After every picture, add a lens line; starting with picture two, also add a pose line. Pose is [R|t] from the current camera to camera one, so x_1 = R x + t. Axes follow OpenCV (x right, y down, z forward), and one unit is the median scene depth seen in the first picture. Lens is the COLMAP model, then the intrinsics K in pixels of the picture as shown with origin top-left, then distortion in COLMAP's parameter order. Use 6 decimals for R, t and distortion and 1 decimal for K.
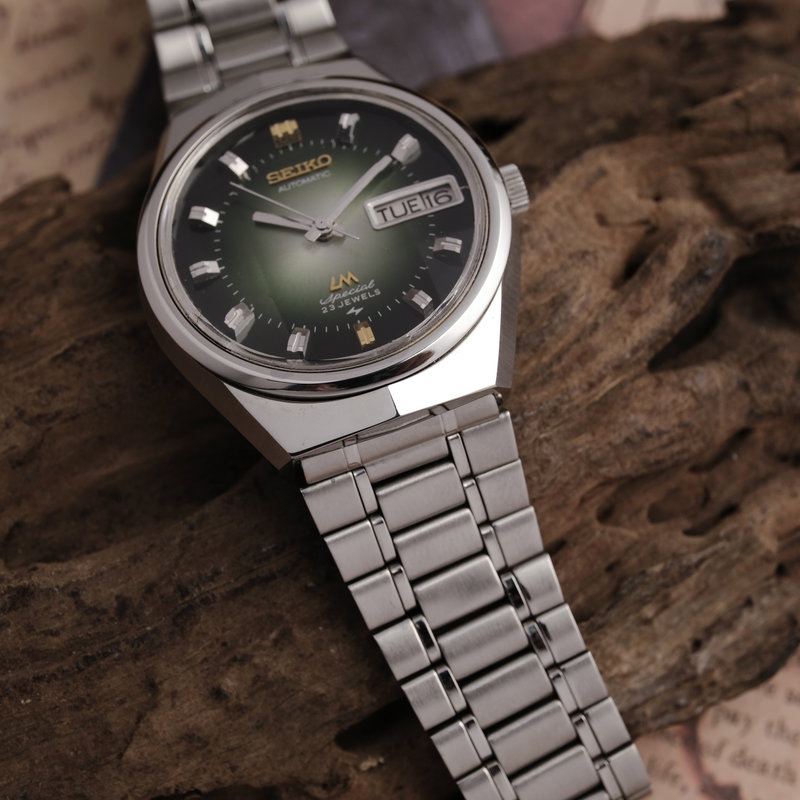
lens RADIAL K [[1499.7, 0, 406.6], [0, 1499.7, 401.1], [0, 0, 1]] dist [0.032277, 0.042107]
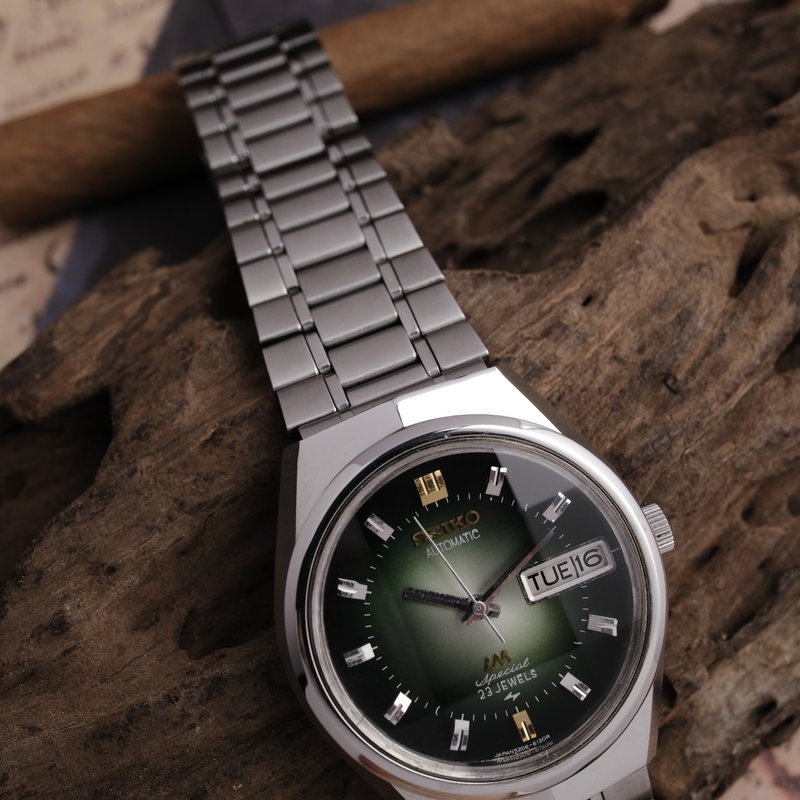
lens RADIAL K [[1499.7, 0, 406.6], [0, 1499.7, 401.1], [0, 0, 1]] dist [0.032277, 0.042107]
pose [[0.988018, -0.140216, 0.064494, -0.158928], [0.136181, 0.988664, 0.063232, -0.100695], [-0.072629, -0.053691, 0.995913, -0.006463]]
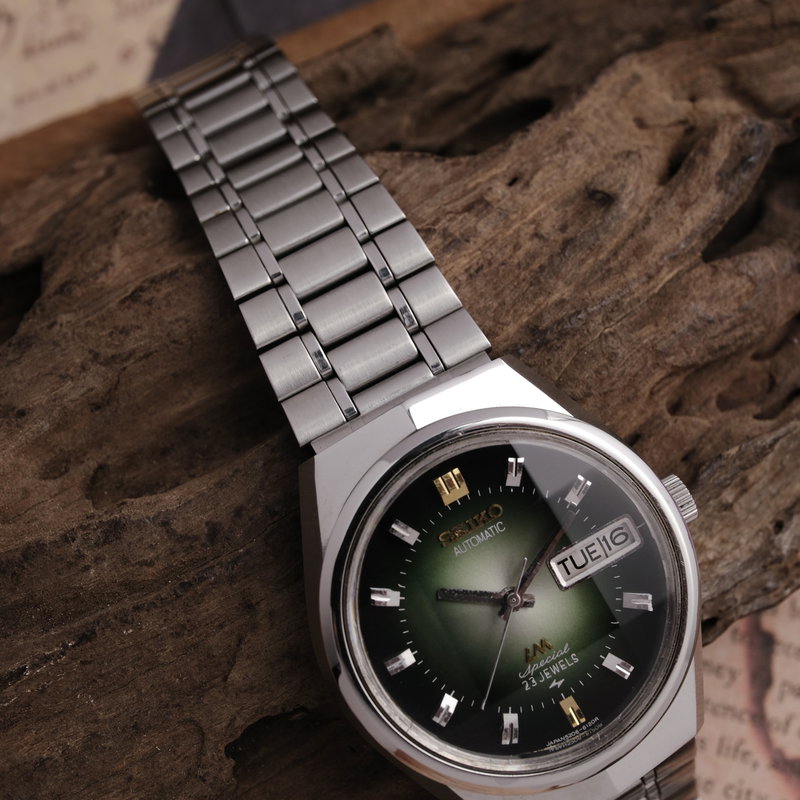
lens RADIAL K [[1499.7, 0, 406.6], [0, 1499.7, 401.1], [0, 0, 1]] dist [0.032277, 0.042107]
pose [[0.995385, -0.095961, 0.000546, -0.049216], [0.095873, 0.994198, -0.048780, 0.106036], [0.004138, 0.048607, 0.998809, -0.013490]]
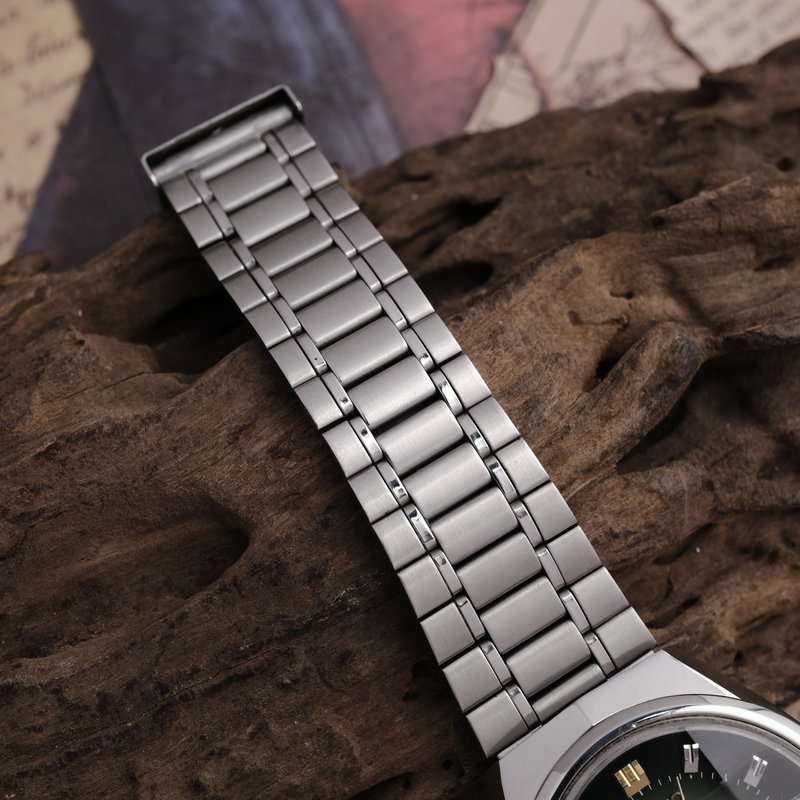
lens RADIAL K [[1499.7, 0, 406.6], [0, 1499.7, 401.1], [0, 0, 1]] dist [0.032277, 0.042107]
pose [[0.999529, 0.014821, 0.026863, -0.011639], [-0.016677, 0.997390, 0.070255, -0.139737], [-0.025752, -0.070670, 0.997167, -0.019875]]
